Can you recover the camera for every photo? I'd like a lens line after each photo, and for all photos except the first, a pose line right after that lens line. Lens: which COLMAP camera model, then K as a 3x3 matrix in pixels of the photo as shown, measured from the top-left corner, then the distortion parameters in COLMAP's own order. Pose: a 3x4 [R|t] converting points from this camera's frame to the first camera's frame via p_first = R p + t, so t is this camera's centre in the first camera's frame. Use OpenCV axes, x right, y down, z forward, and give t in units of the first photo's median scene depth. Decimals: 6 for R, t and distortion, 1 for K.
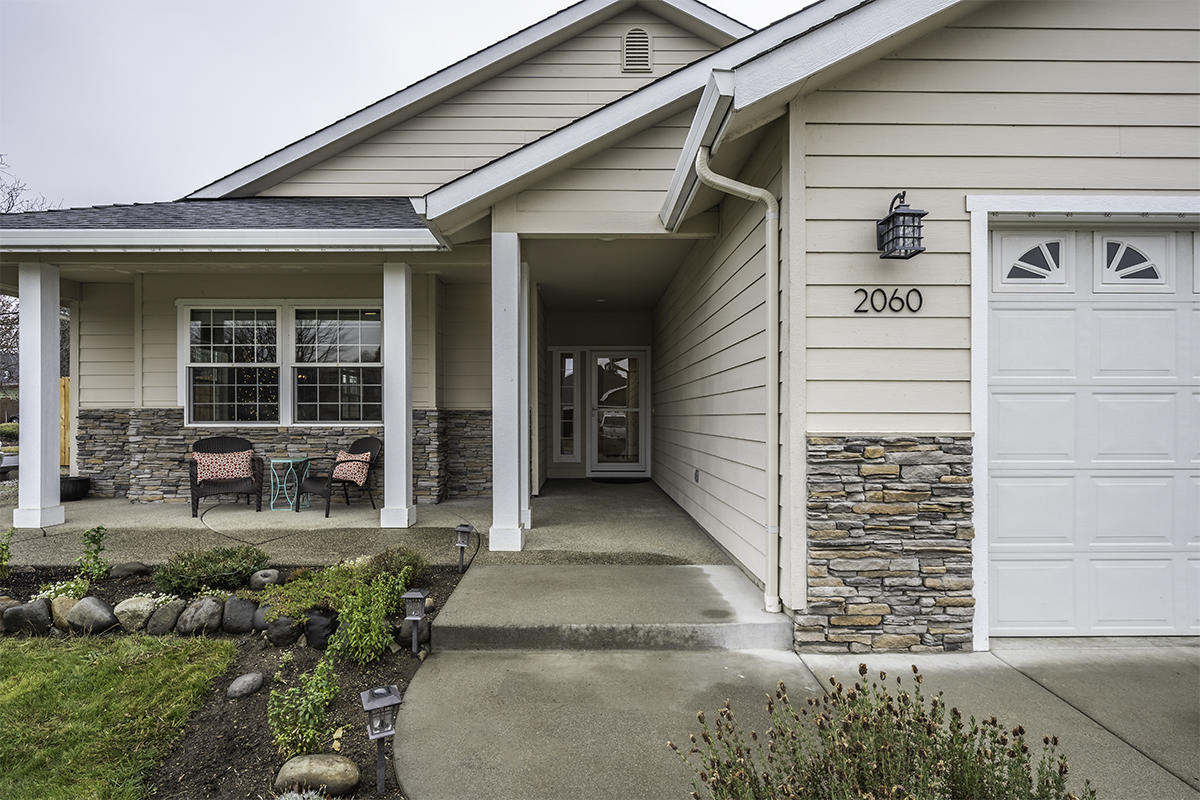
lens RADIAL K [[575.9, 0, 583.0], [0, 575.9, 415.5], [0, 0, 1]] dist [0.000453, 0.000071]
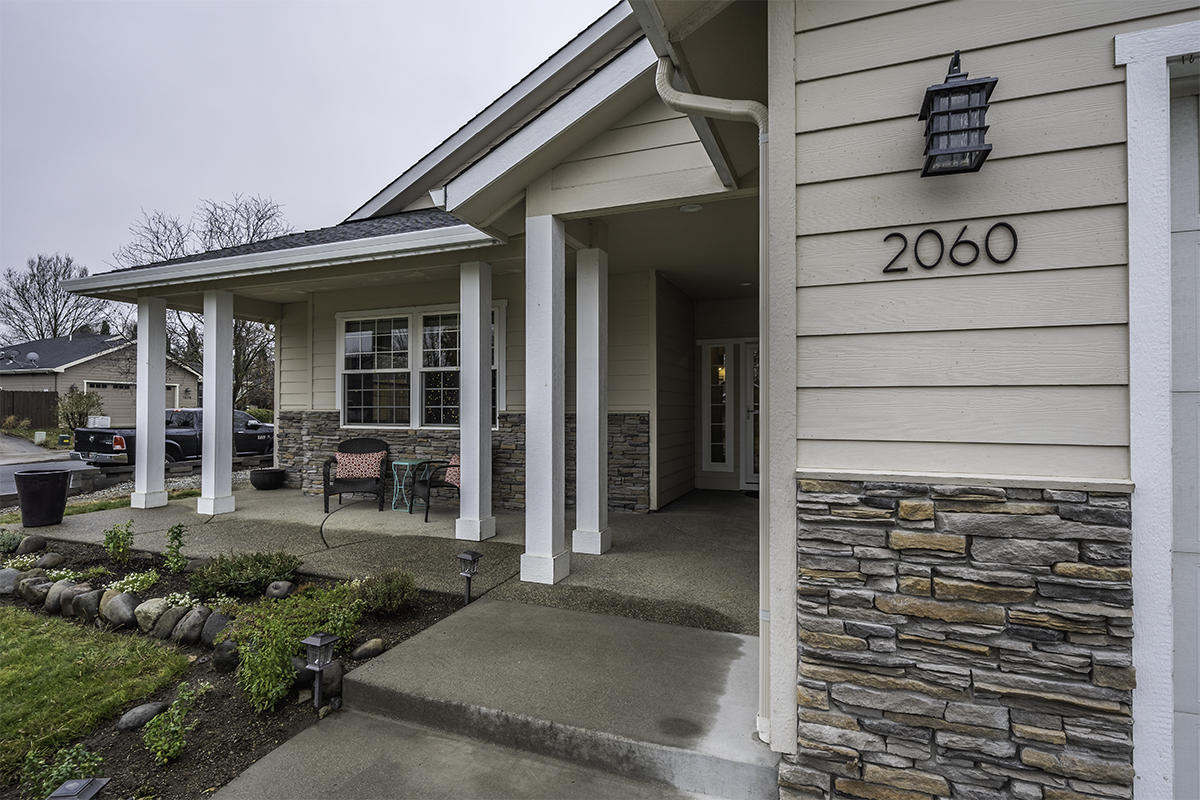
lens RADIAL K [[585.2, 0, 599.7], [0, 585.2, 403.9], [0, 0, 1]] dist [0.000982, -0.000182]
pose [[0.928890, -0.002024, -0.370351, 0.421952], [-0.002065, 0.999941, -0.010644, -0.036275], [0.370351, 0.010652, 0.928831, 0.325371]]
